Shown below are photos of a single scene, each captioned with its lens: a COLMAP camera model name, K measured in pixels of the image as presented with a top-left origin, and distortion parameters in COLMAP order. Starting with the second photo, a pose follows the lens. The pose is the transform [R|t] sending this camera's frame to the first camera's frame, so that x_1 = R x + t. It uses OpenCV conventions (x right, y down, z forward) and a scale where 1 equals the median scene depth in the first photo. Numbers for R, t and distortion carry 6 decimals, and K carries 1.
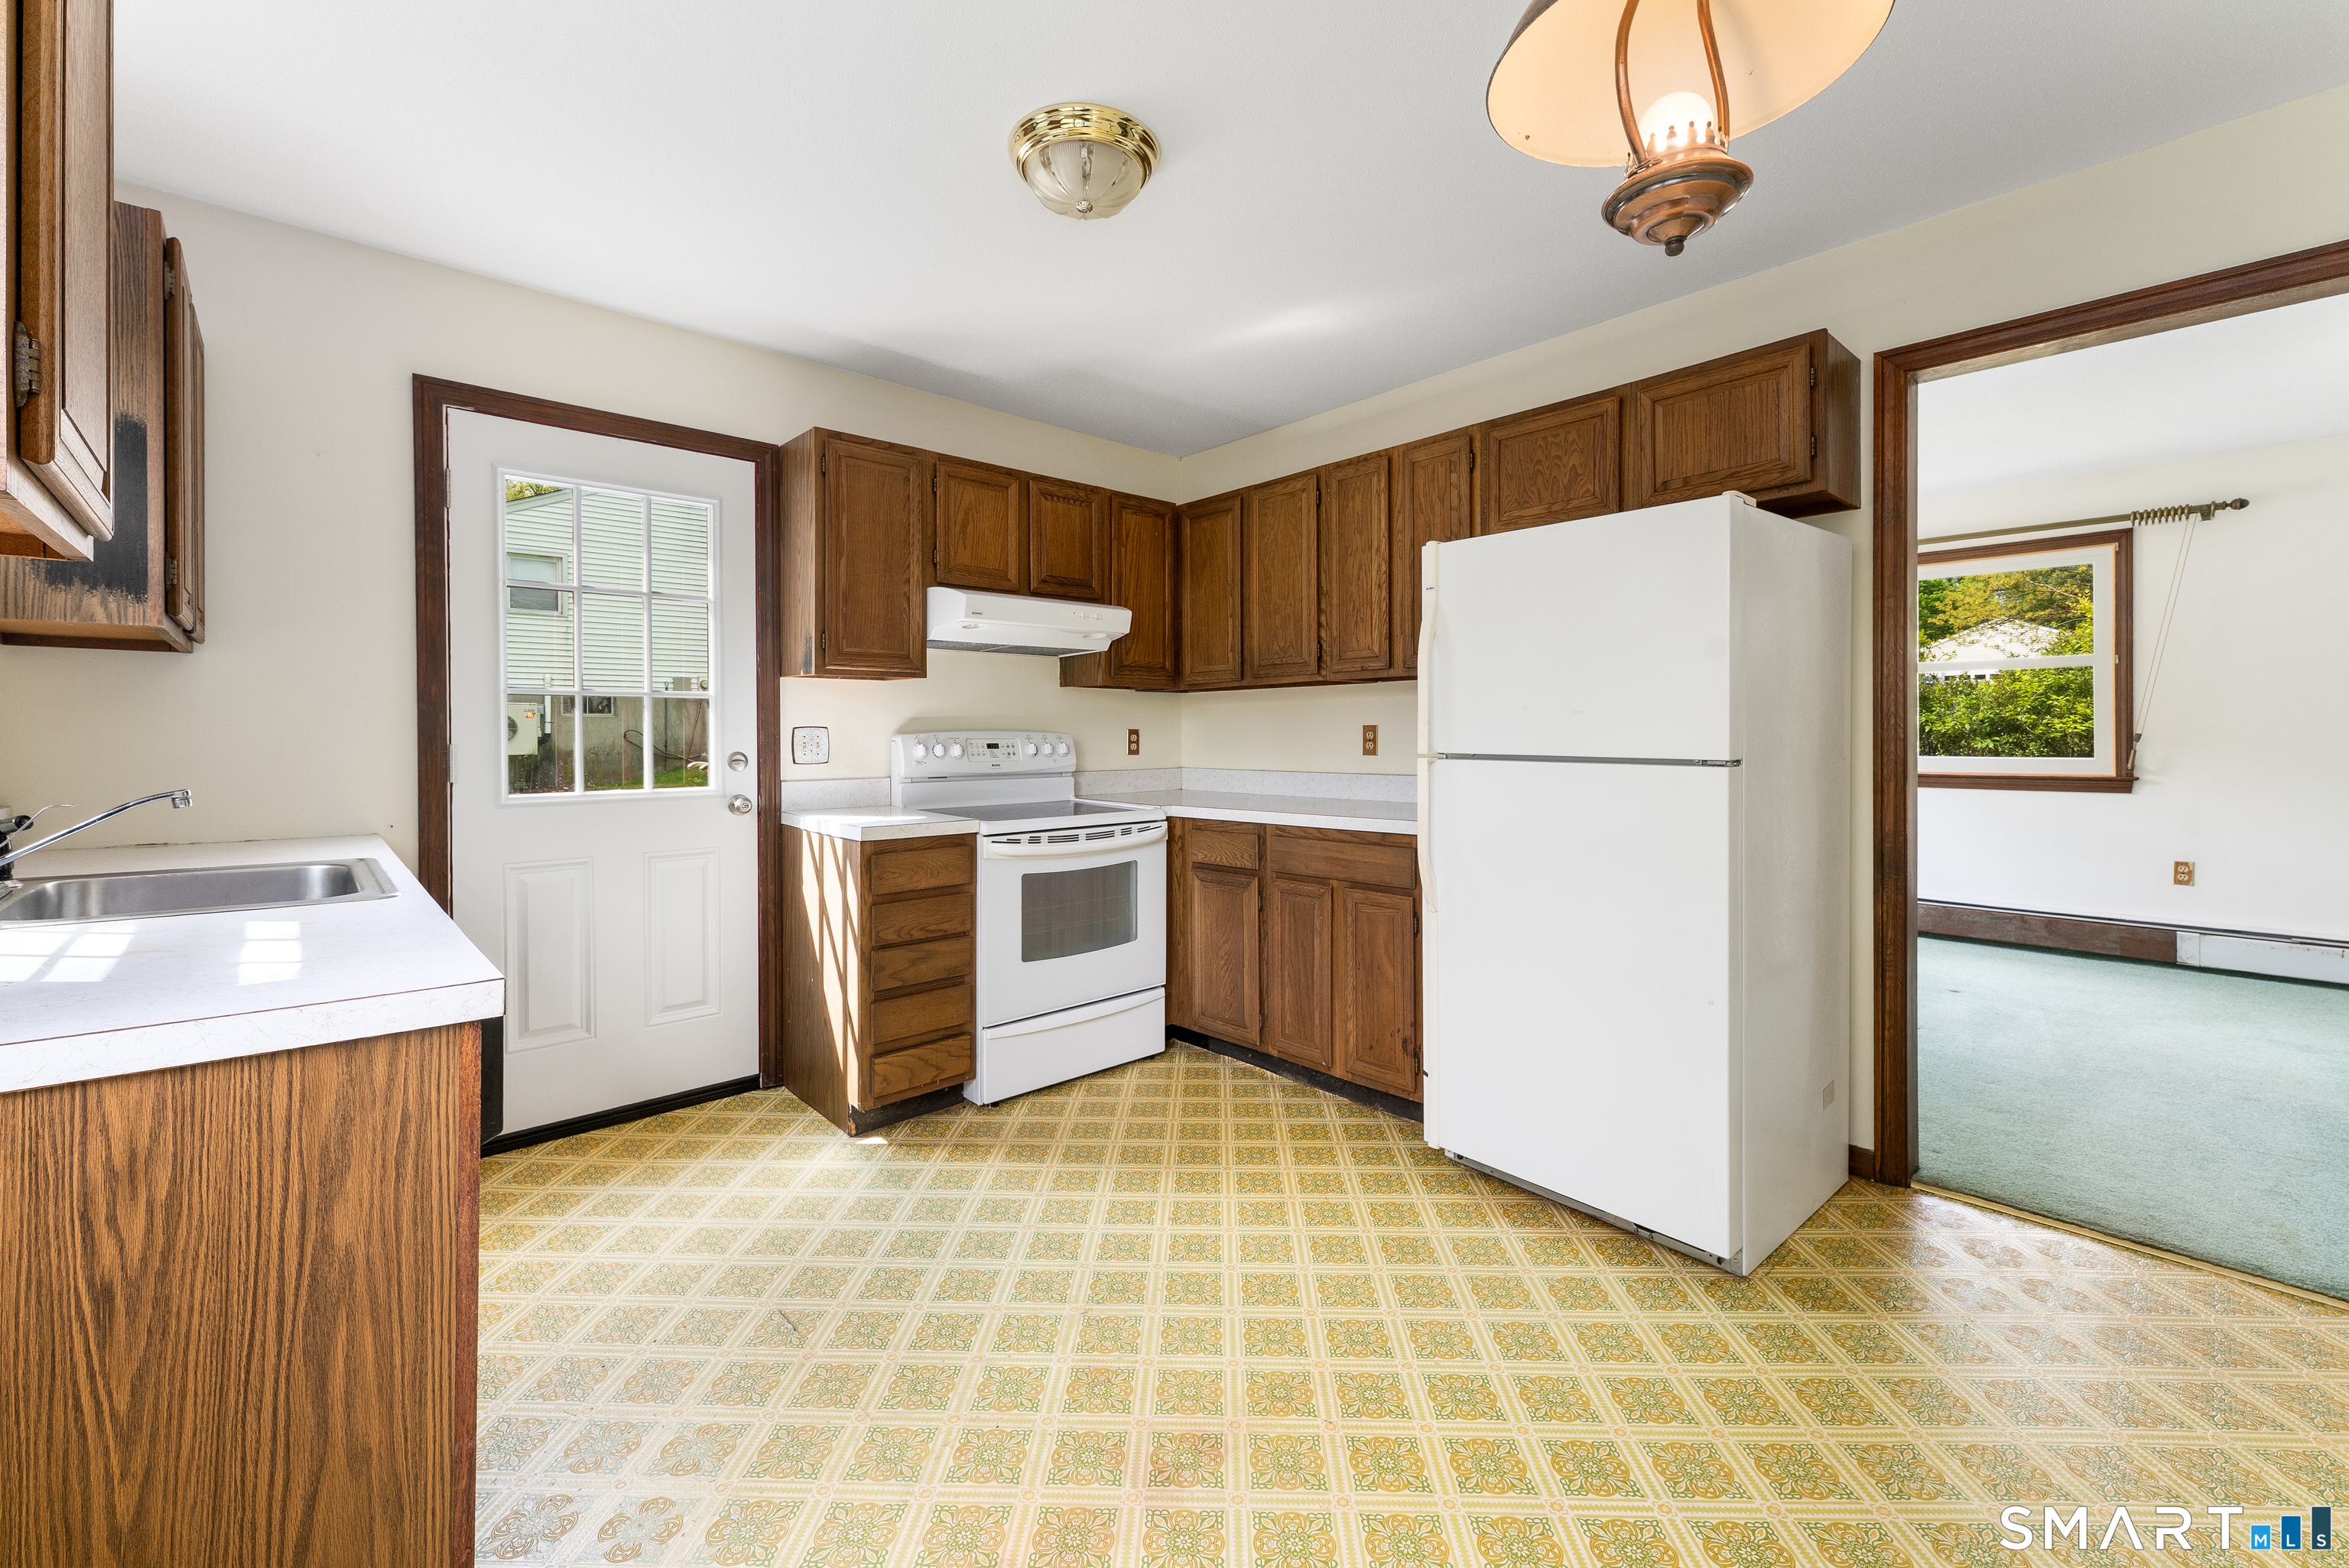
lens RADIAL K [[972.6, 0, 1175.8], [0, 972.6, 735.4], [0, 0, 1]] dist [0.001373, -0.000406]
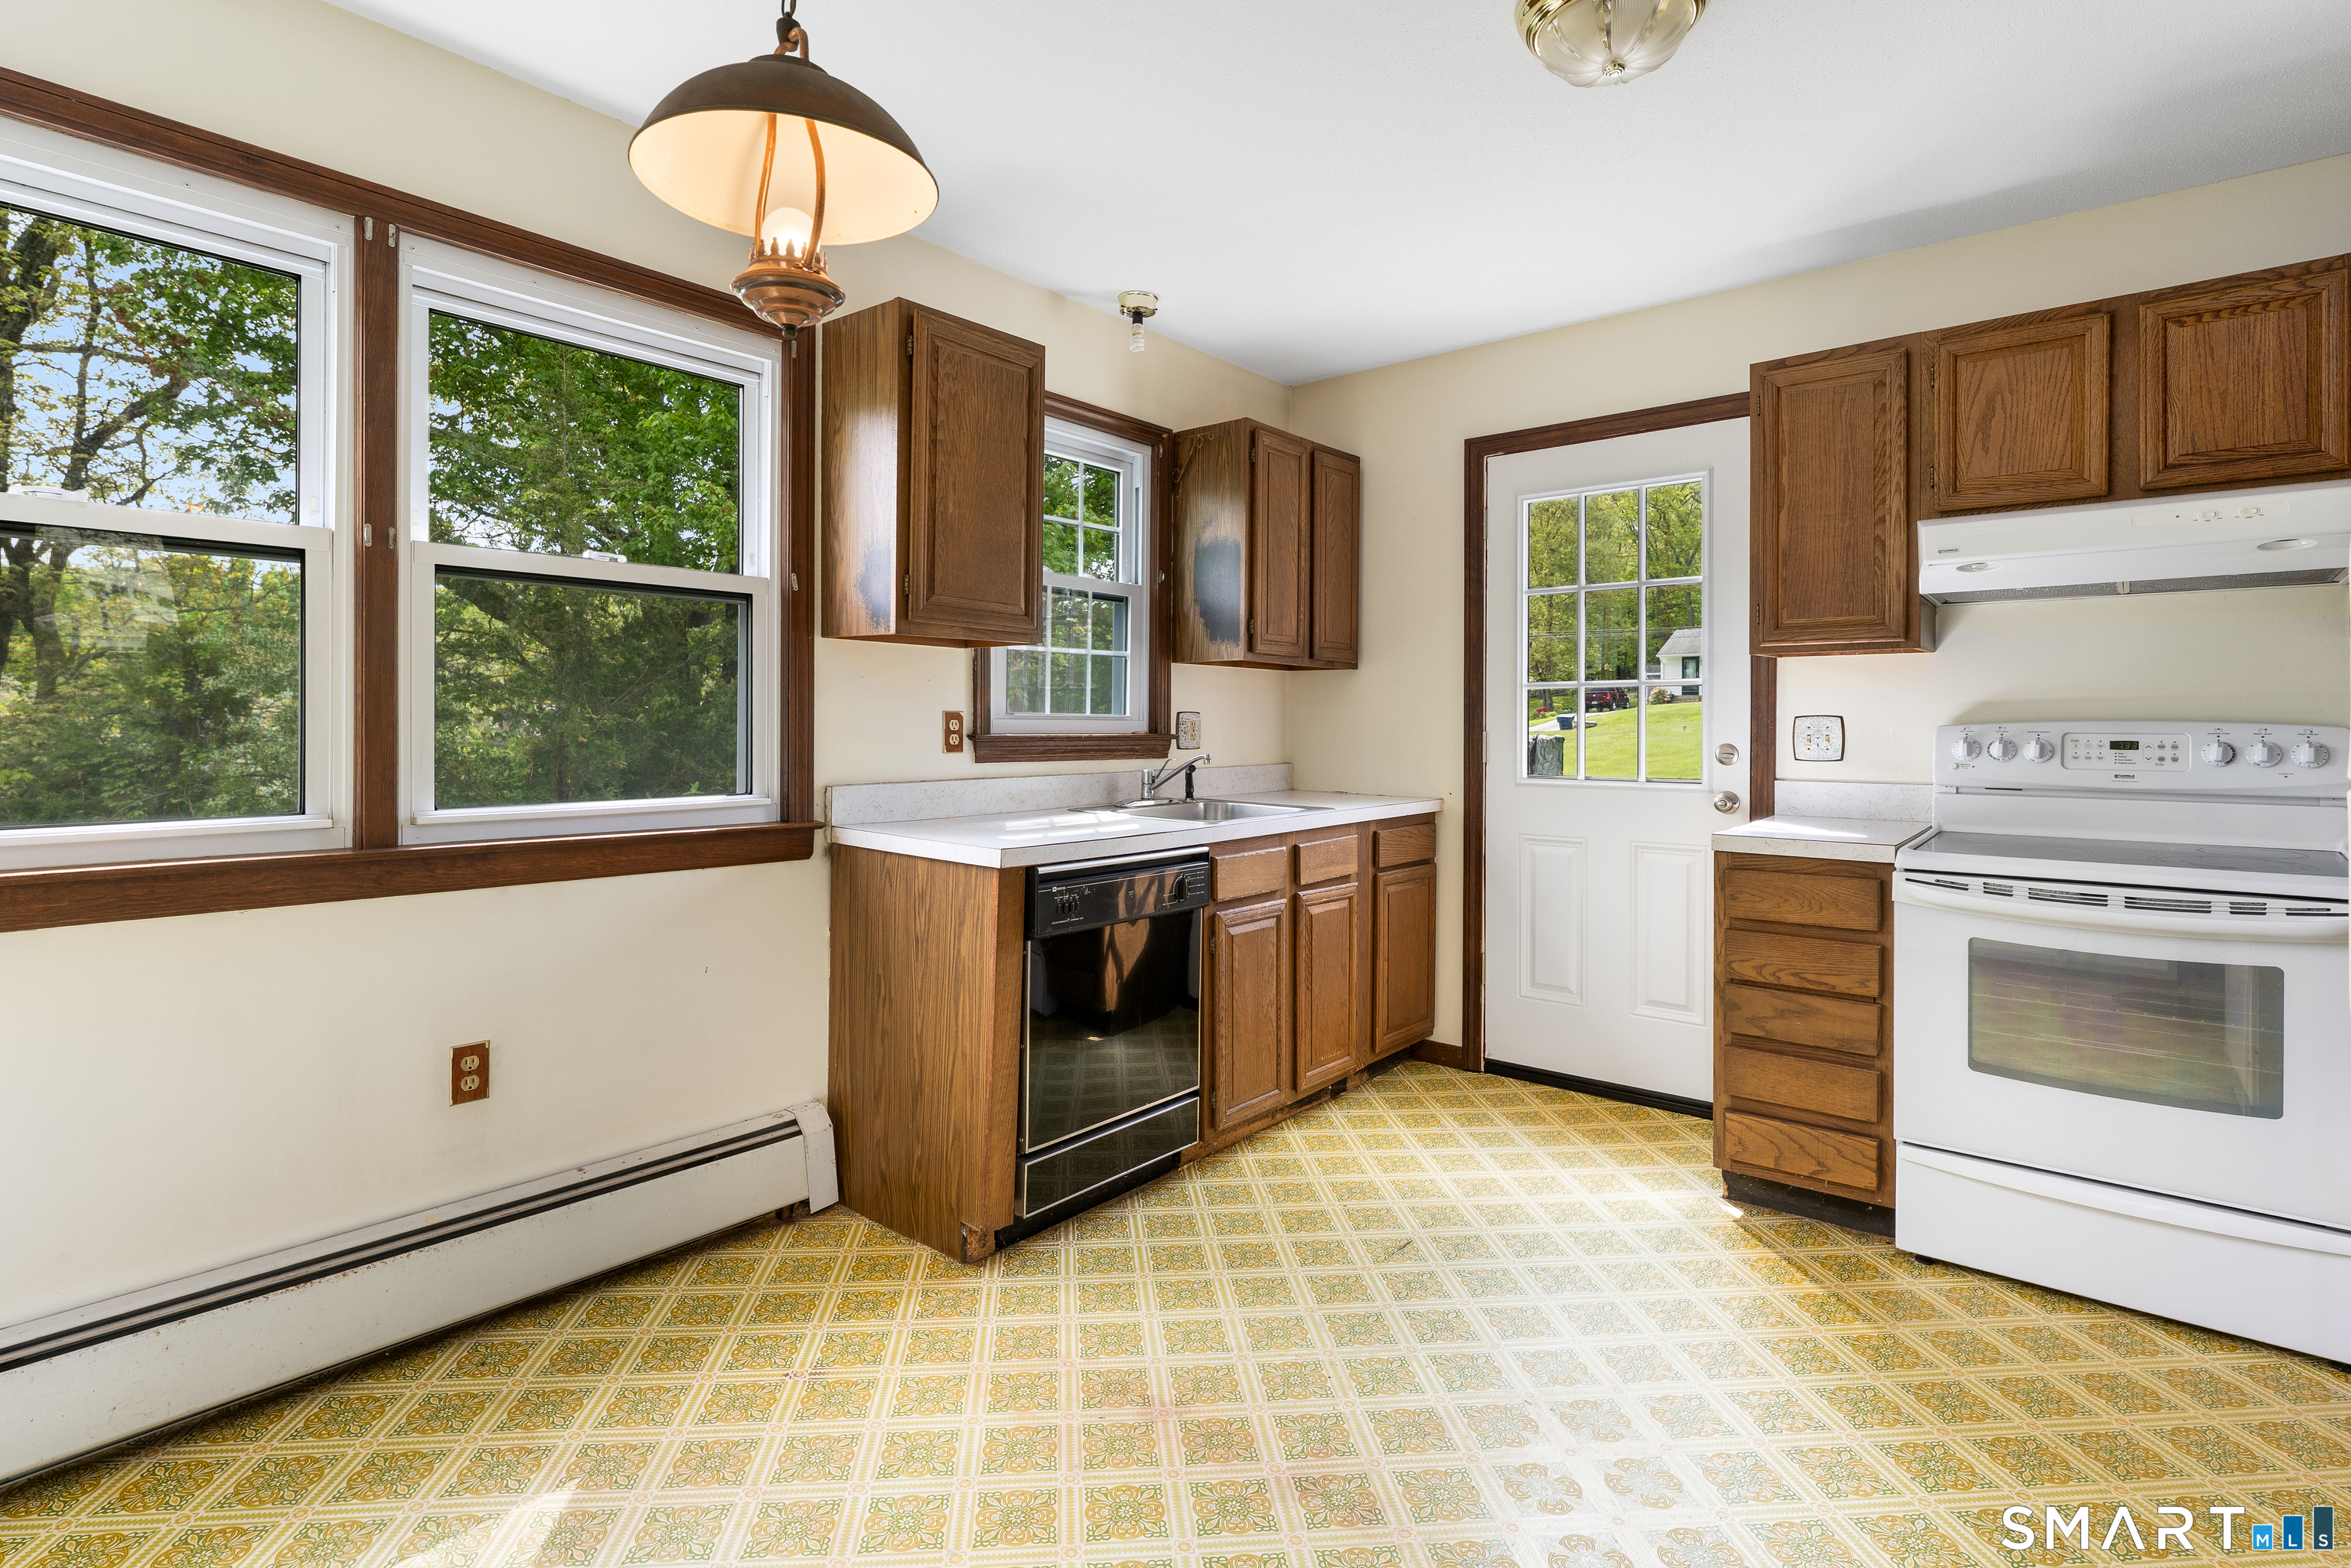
lens RADIAL K [[1145.4, 0, 1172.0], [0, 1145.4, 731.7], [0, 0, 1]] dist [-0.002717, -0.000643]
pose [[0.125988, 0.011660, -0.991963, 0.557626], [-0.005121, 0.999925, 0.011103, -0.003762], [0.992019, 0.003681, 0.126038, 0.367739]]
